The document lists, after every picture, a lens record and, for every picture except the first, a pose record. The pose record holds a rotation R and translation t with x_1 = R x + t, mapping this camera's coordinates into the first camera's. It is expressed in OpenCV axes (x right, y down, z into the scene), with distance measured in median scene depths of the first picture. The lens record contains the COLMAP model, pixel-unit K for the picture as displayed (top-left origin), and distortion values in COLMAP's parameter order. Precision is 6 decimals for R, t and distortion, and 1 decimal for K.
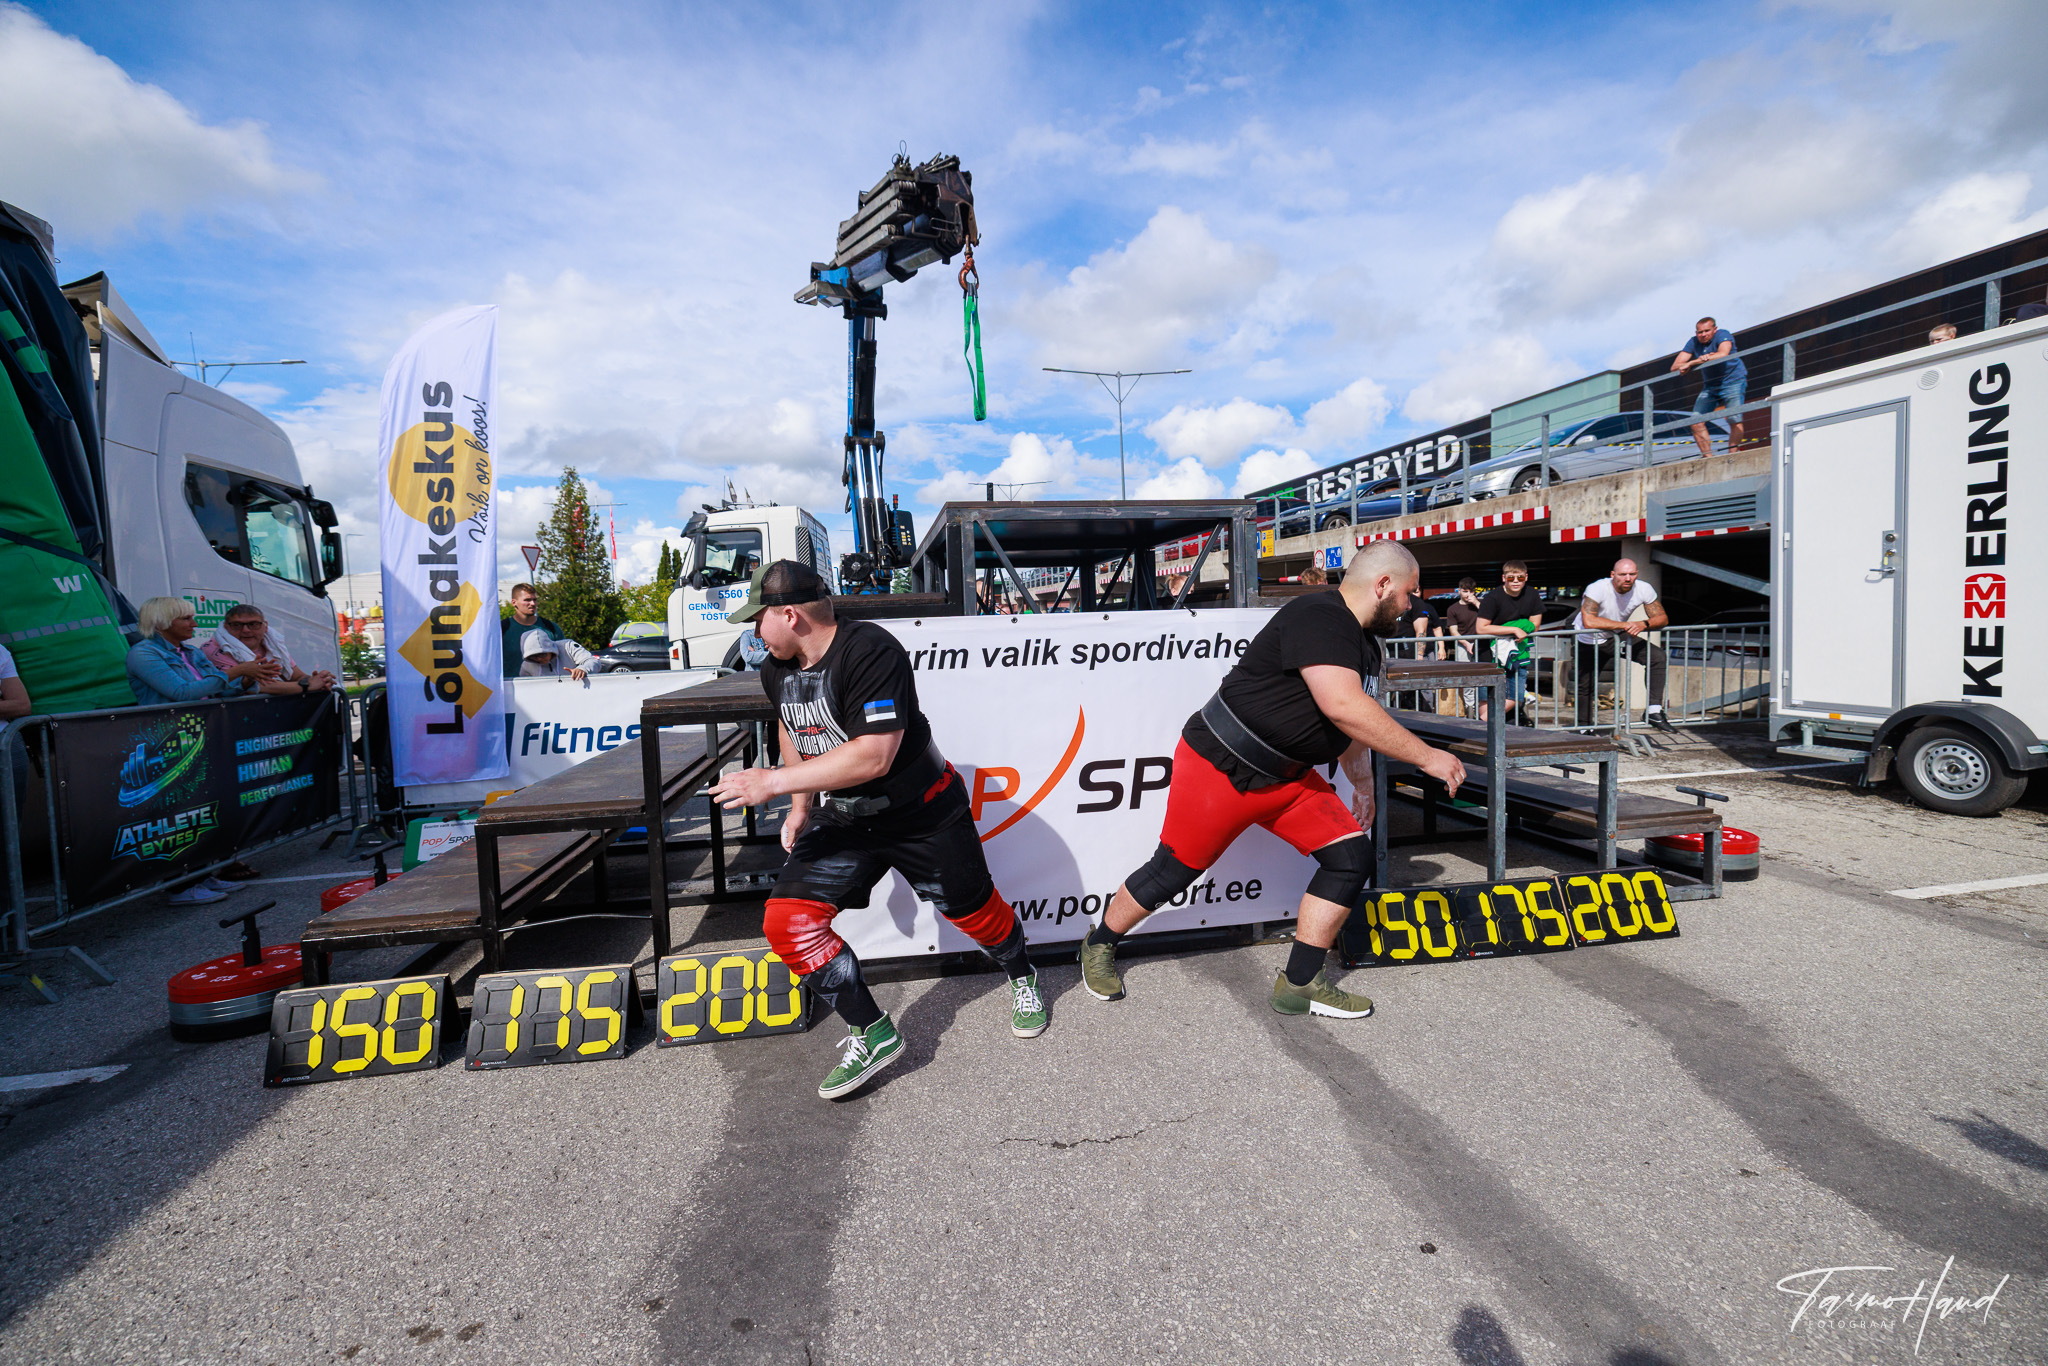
lens RADIAL K [[849.5, 0, 1020.6], [0, 849.5, 675.0], [0, 0, 1]] dist [0.002400, -0.001289]
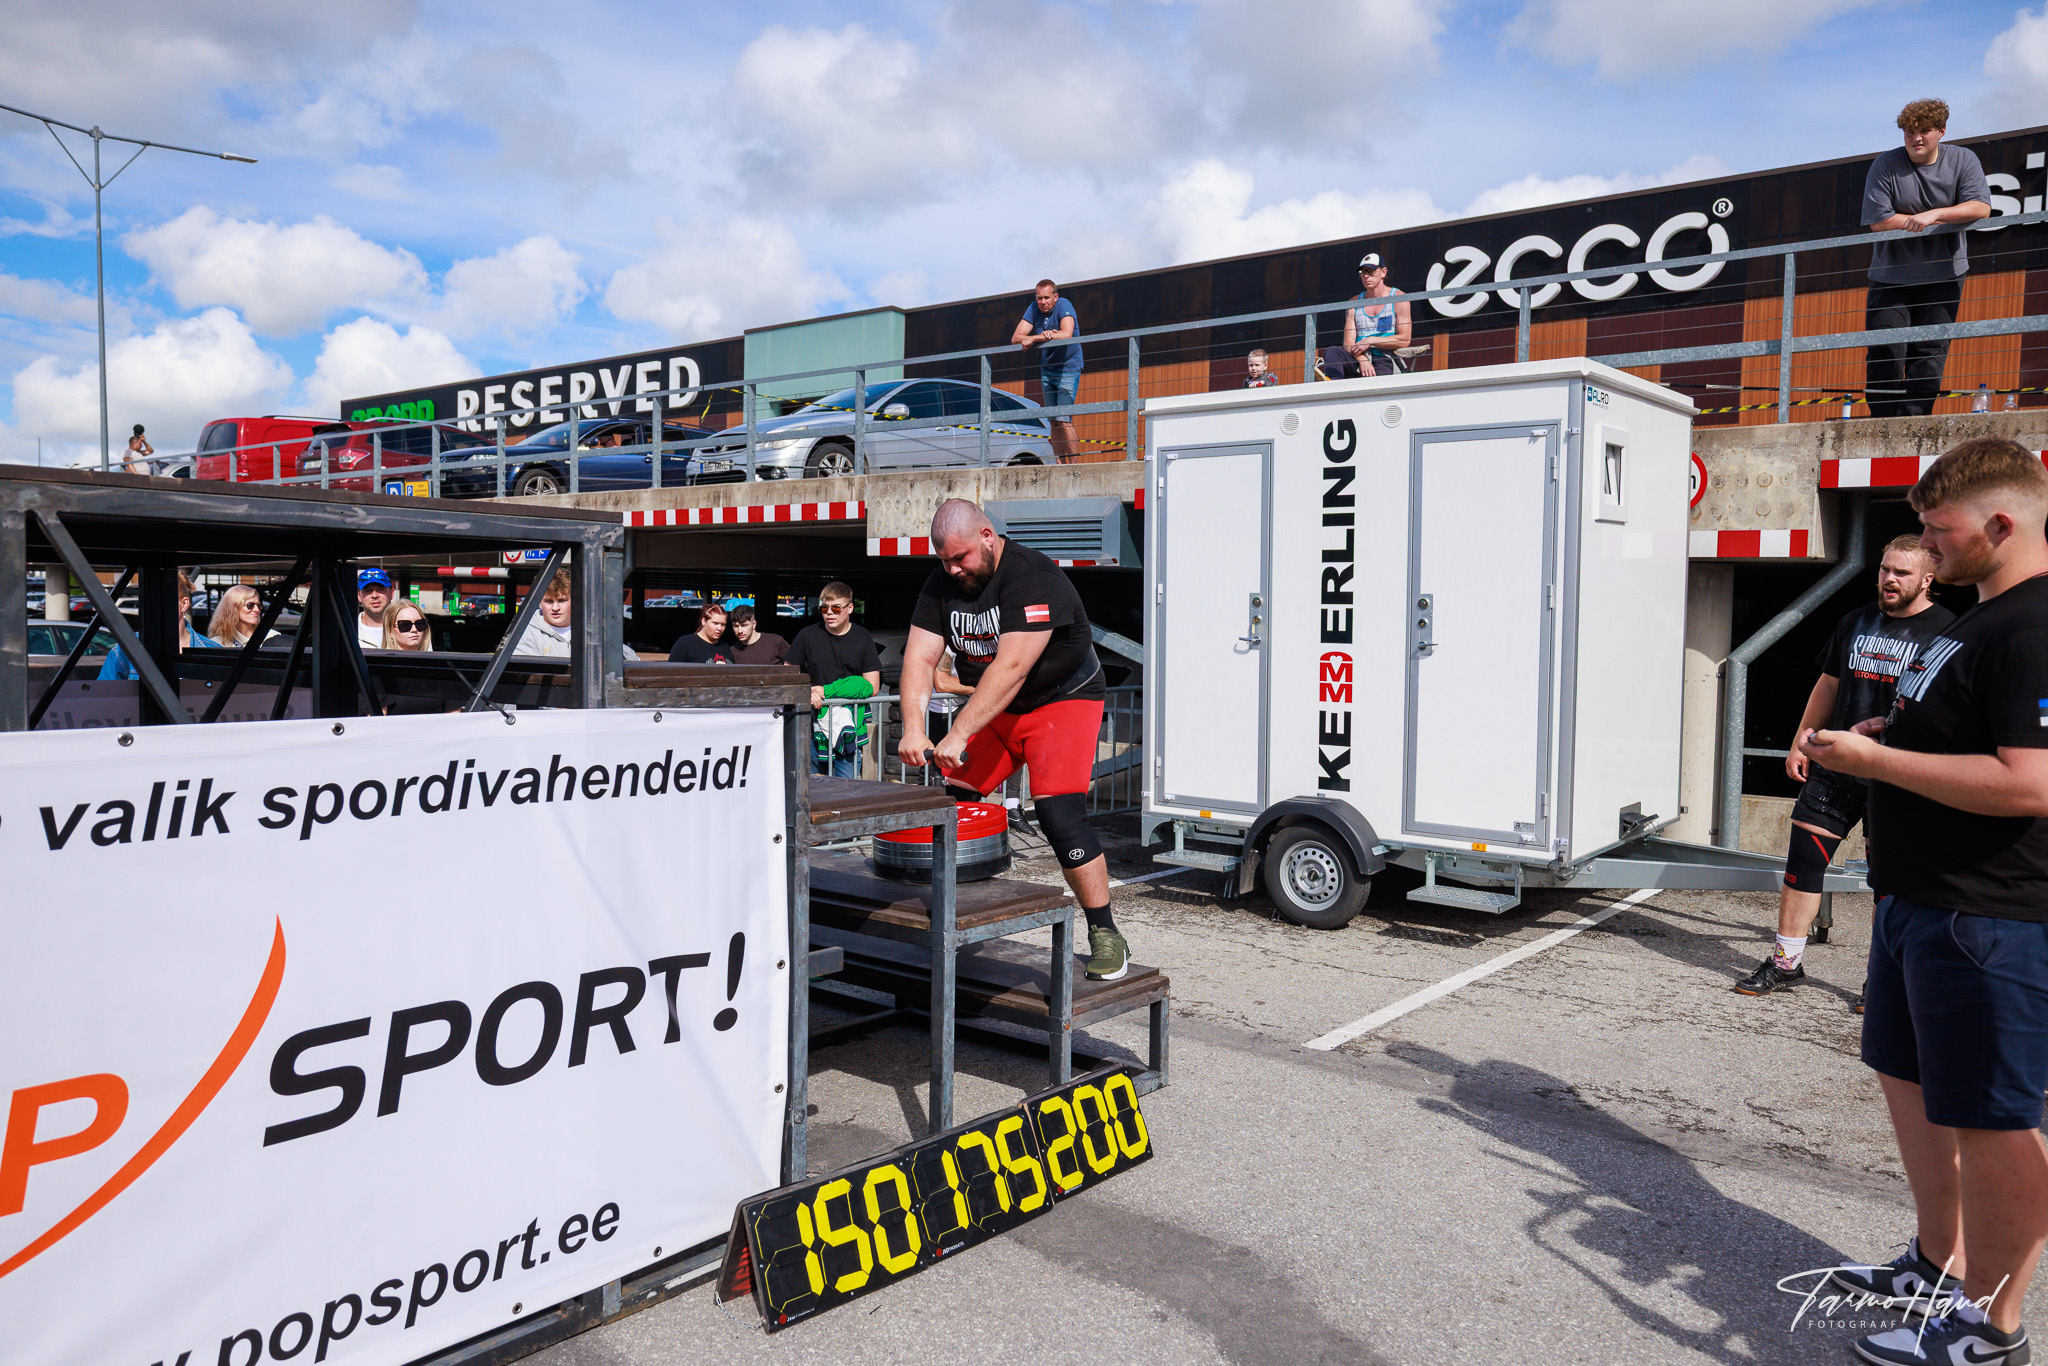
lens RADIAL K [[1437.5, 0, 1011.0], [0, 1437.5, 673.7], [0, 0, 1]] dist [-0.004001, 0.004860]
pose [[0.761427, 0.021634, 0.647889, -0.079641], [-0.001466, 0.999498, -0.031652, -0.042508], [-0.648249, 0.023151, 0.761077, 0.071531]]
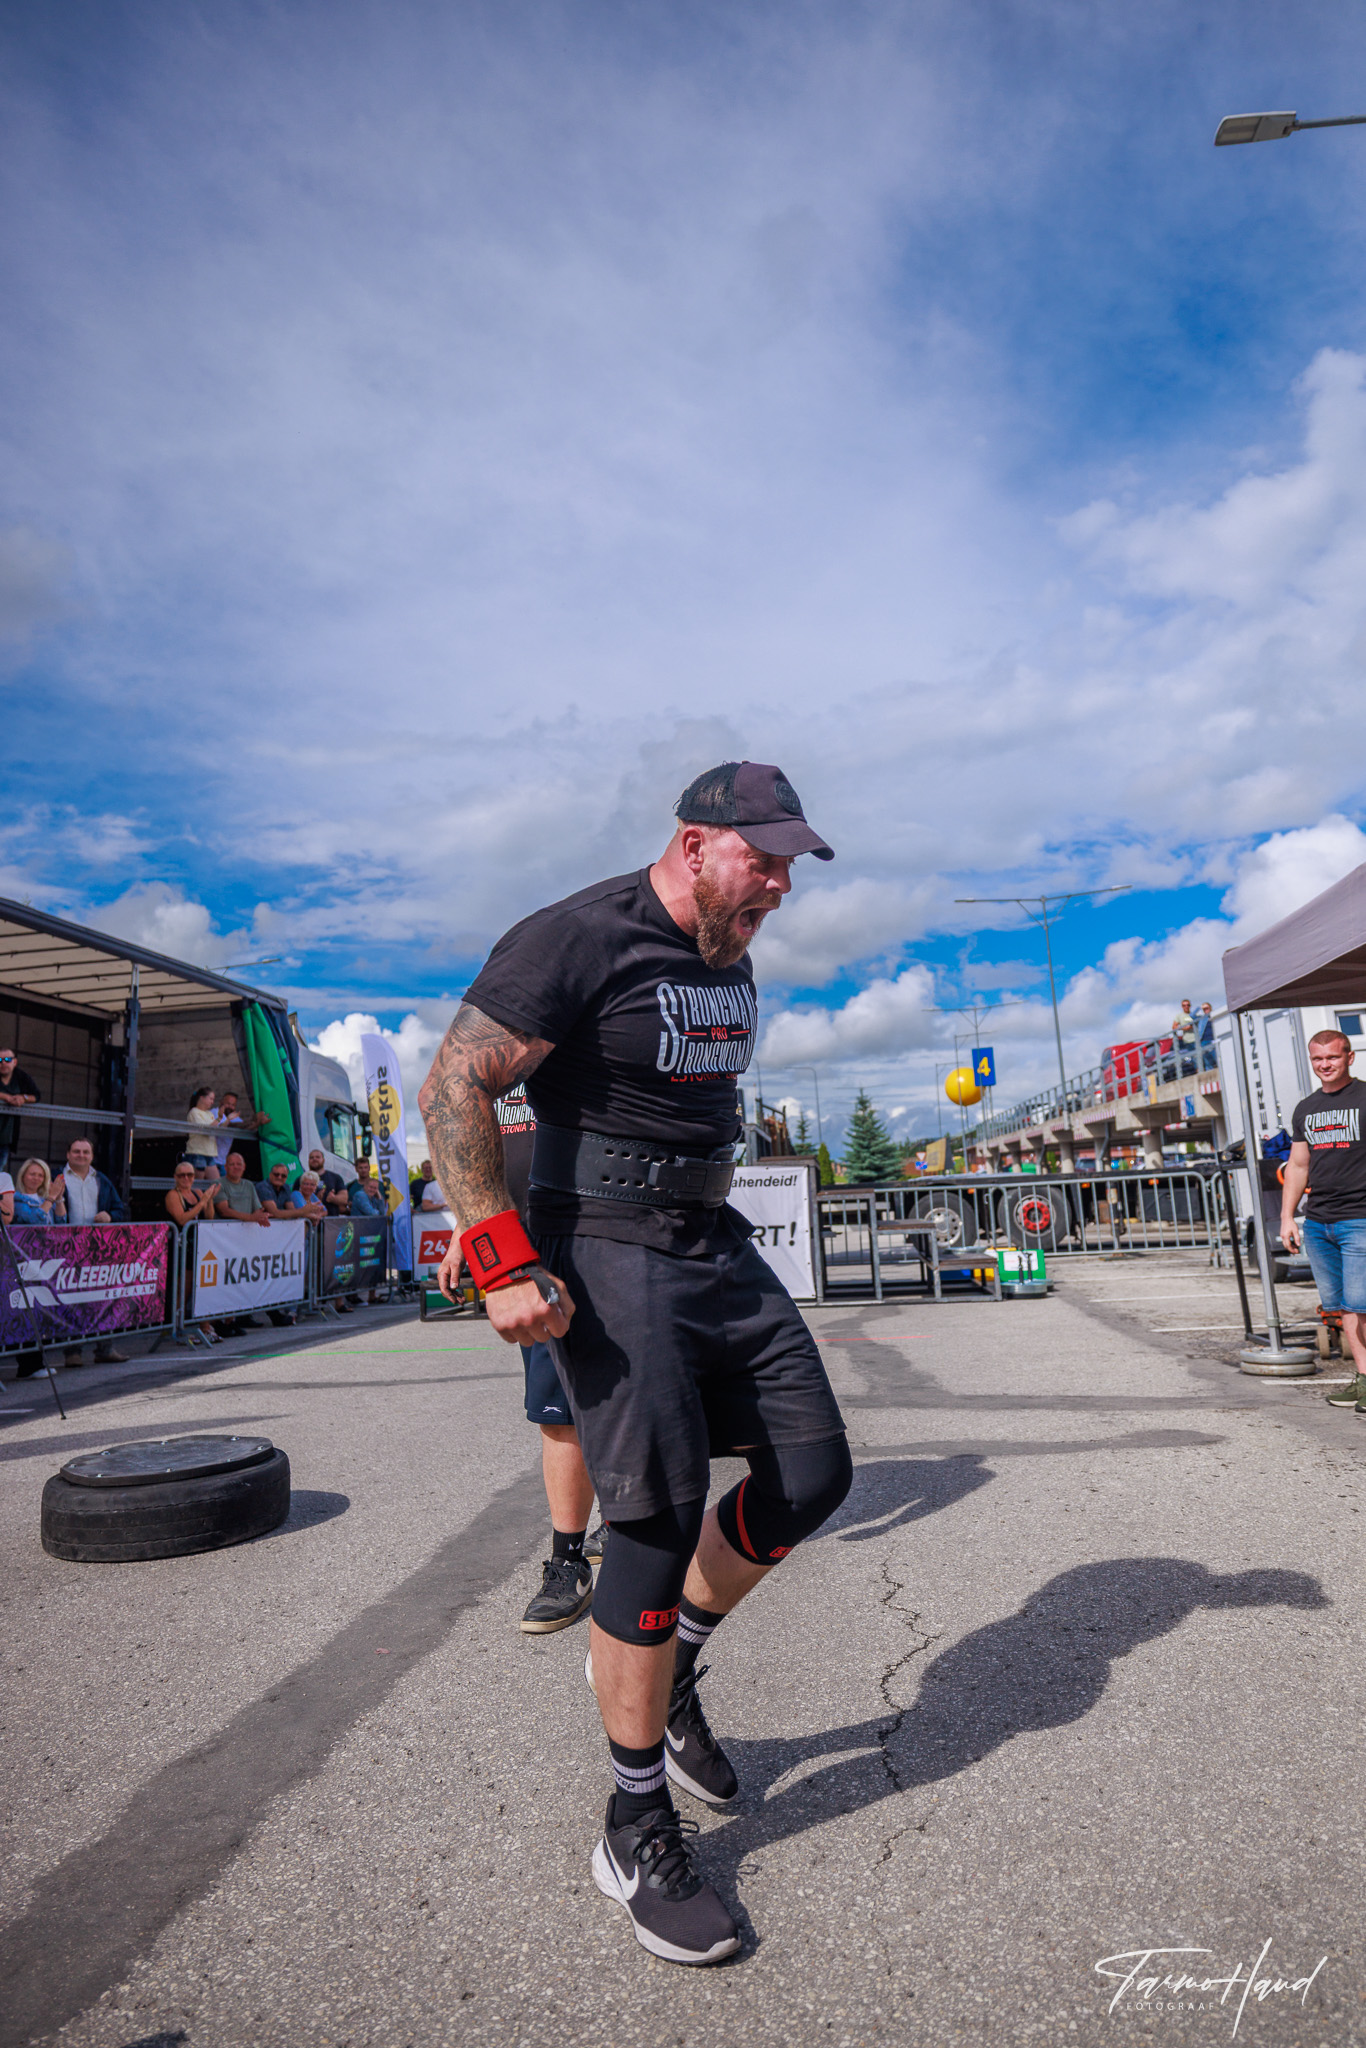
lens RADIAL K [[1209.5, 0, 673.5], [0, 1209.5, 1026.9], [0, 0, 1]] dist [0.002363, 0.001147]
pose [[0.948287, -0.058249, -0.312024, 0.685035], [-0.002327, 0.981716, -0.190339, 0.112341], [0.317406, 0.181222, 0.930813, -1.416438]]
